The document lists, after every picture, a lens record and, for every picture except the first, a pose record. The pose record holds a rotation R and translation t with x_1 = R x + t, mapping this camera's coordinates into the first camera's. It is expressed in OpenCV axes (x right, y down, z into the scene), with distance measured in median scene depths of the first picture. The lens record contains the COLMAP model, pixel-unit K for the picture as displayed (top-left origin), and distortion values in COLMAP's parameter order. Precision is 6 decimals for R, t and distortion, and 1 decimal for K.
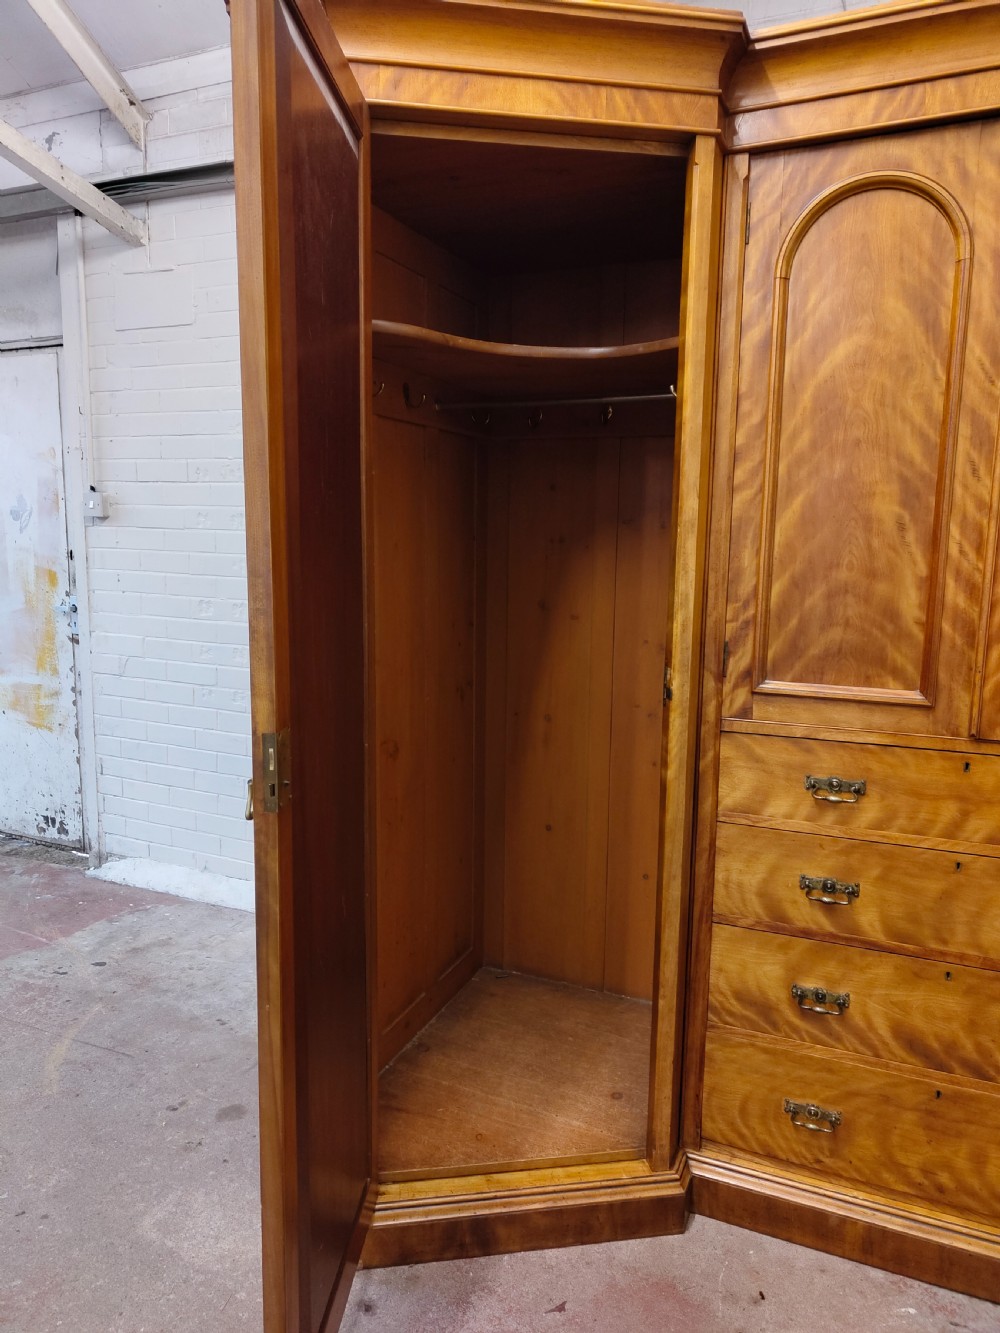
lens RADIAL K [[917.5, 0, 497.8], [0, 917.5, 674.0], [0, 0, 1]] dist [0.006663, 0.000062]
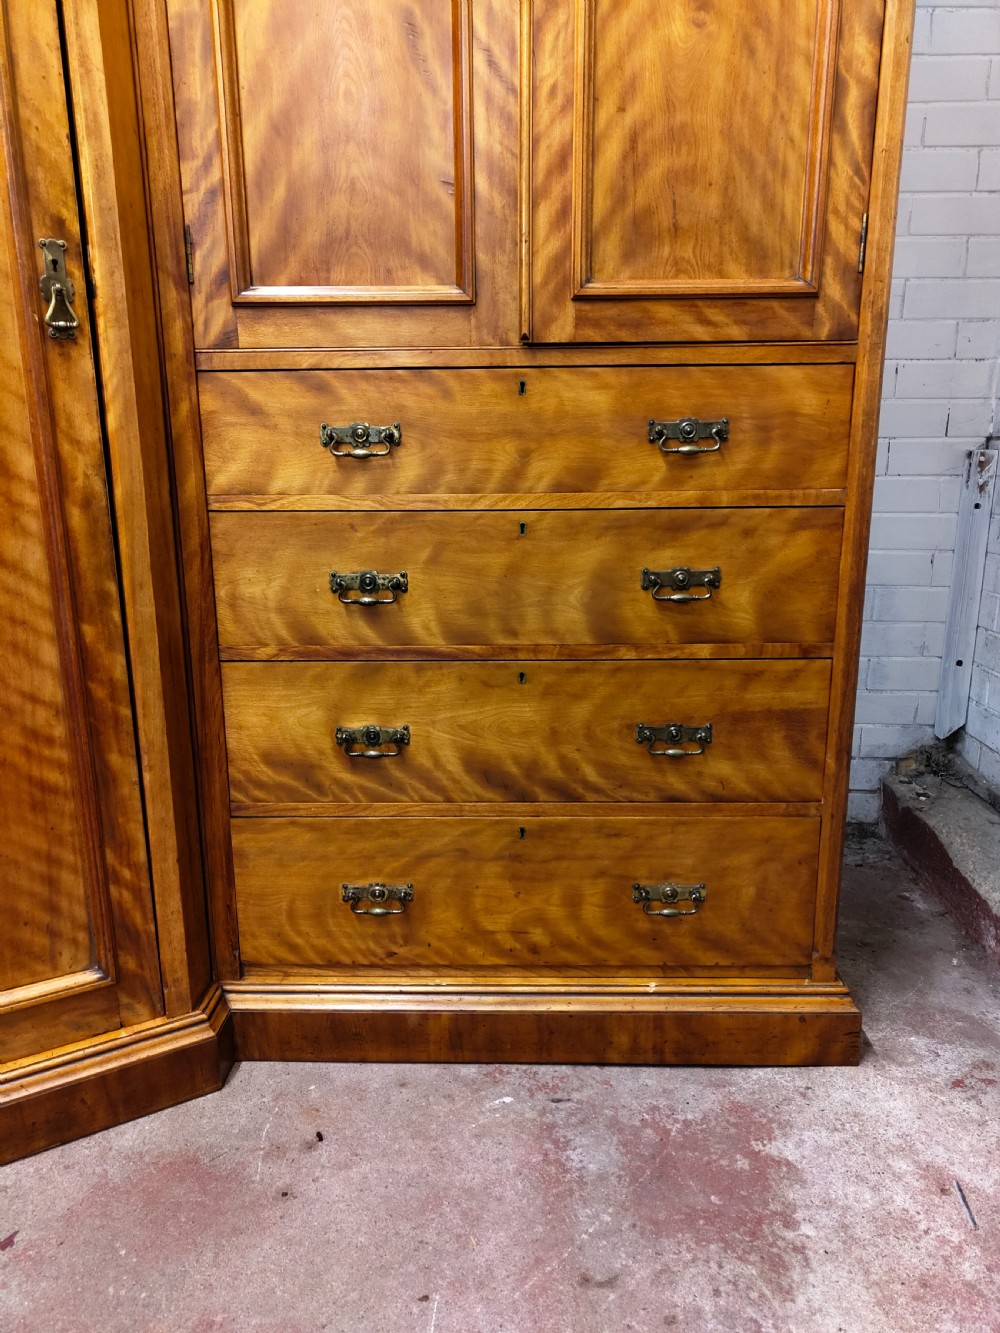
lens RADIAL K [[915.8, 0, 503.3], [0, 915.8, 677.0], [0, 0, 1]] dist [0.018380, -0.007044]
pose [[0.927933, -0.101877, 0.358553, 0.199275], [0.071955, 0.992790, 0.095868, 0.253565], [-0.365735, -0.063159, 0.928574, 0.290356]]
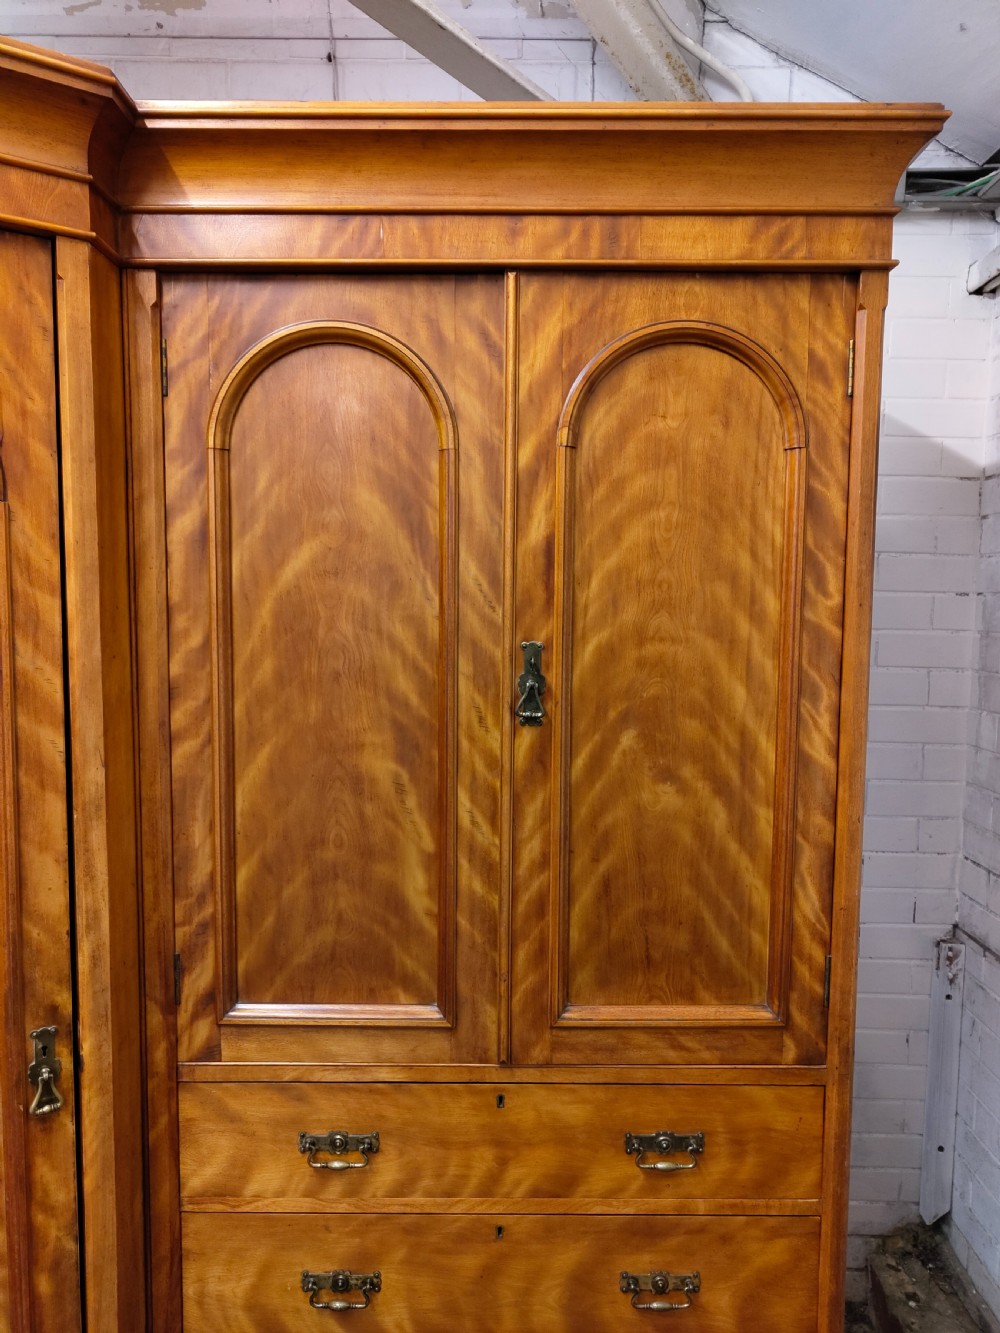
lens RADIAL K [[922.3, 0, 503.3], [0, 922.3, 677.4], [0, 0, 1]] dist [0.006816, -0.003818]
pose [[0.919601, -0.036819, 0.391125, 0.221743], [0.061235, 0.996864, -0.050133, -0.201632], [-0.388053, 0.070053, 0.918971, 0.268843]]
